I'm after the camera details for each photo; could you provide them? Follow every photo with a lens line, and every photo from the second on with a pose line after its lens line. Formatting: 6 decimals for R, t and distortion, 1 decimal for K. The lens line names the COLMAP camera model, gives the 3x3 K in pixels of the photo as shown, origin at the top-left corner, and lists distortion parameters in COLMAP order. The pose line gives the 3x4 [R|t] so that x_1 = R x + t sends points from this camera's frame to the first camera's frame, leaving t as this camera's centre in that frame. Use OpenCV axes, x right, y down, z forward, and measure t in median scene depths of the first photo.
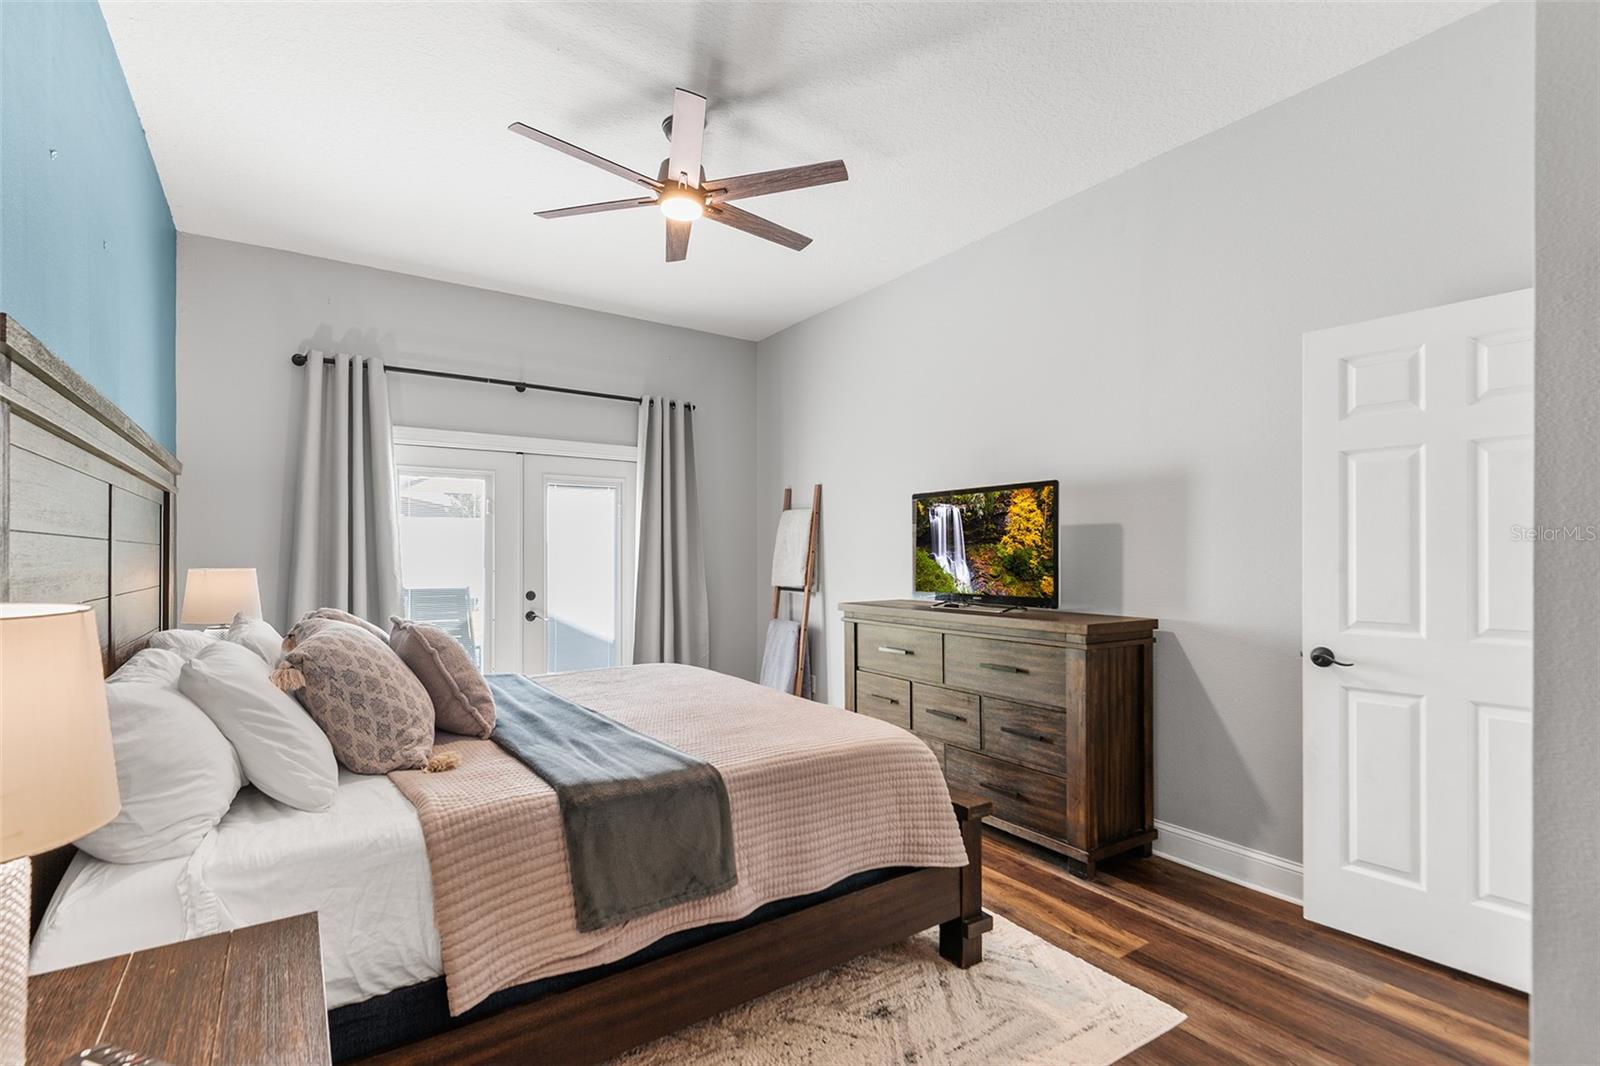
lens RADIAL K [[744.9, 0, 802.5], [0, 744.9, 545.4], [0, 0, 1]] dist [0.026992, -0.014936]
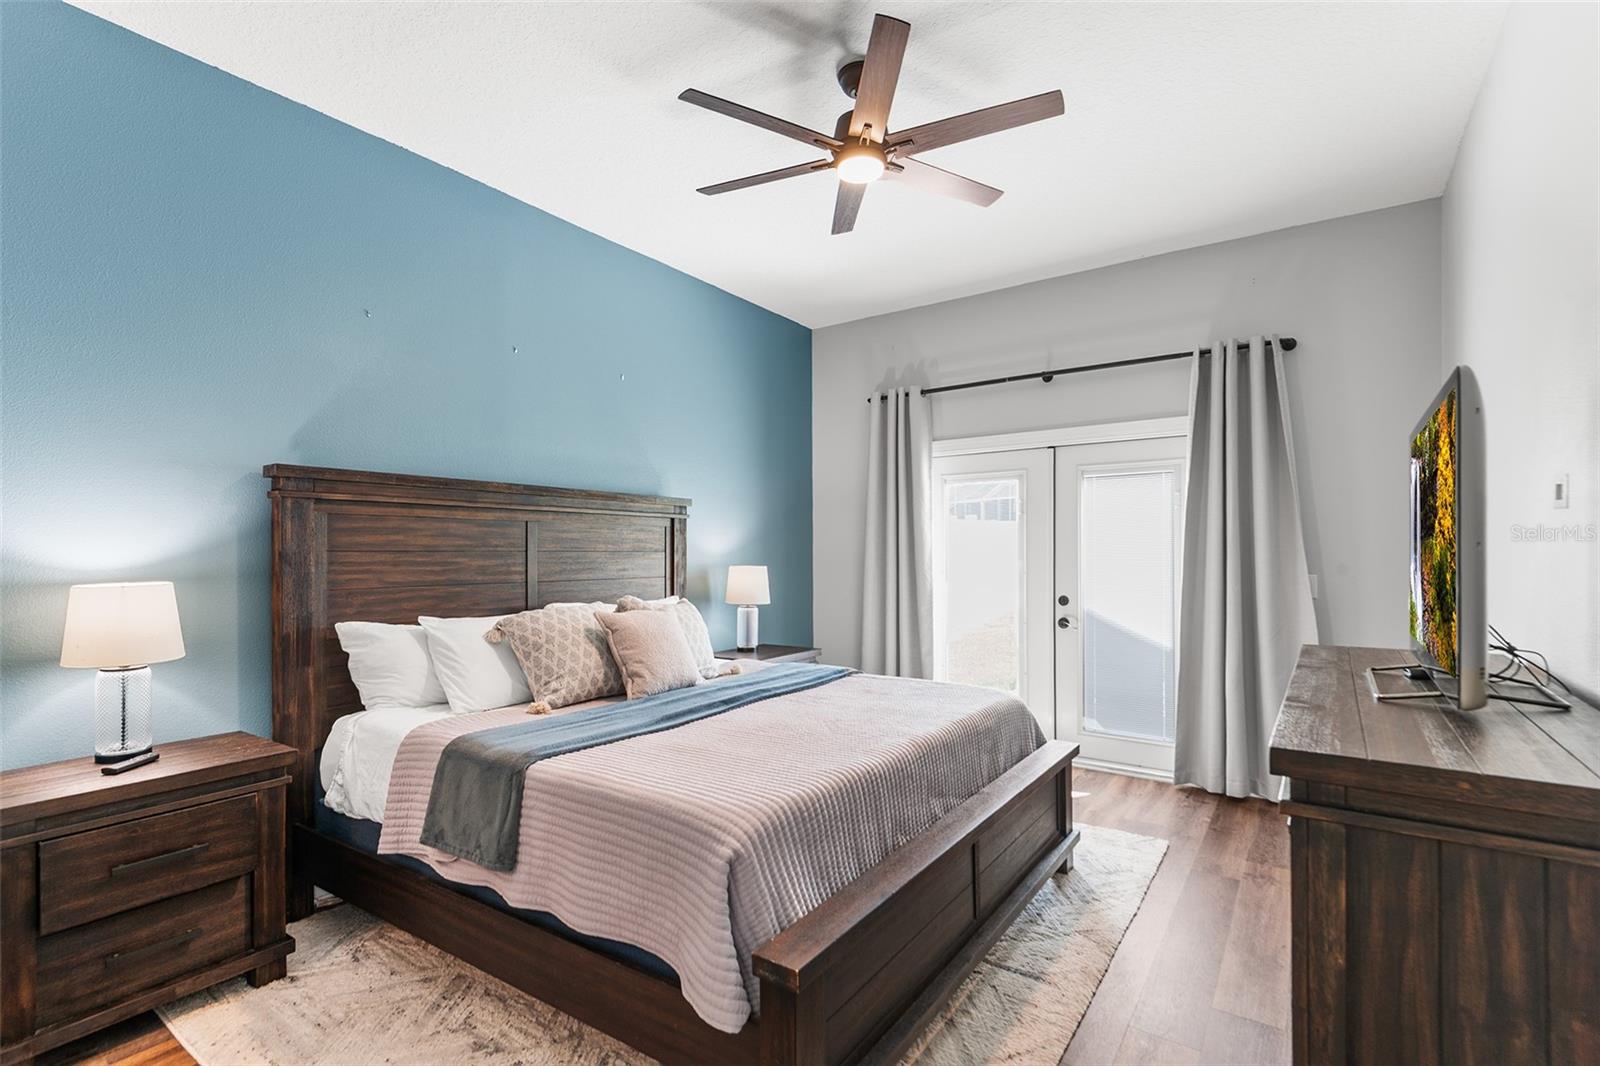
lens RADIAL K [[744.9, 0, 795.6], [0, 744.9, 546.7], [0, 0, 1]] dist [0.026992, -0.014936]
pose [[0.343035, -0.009058, -0.939279, 0.414323], [0.016522, 0.999857, -0.003608, -0.000644], [0.939177, -0.014281, 0.343136, 0.399944]]
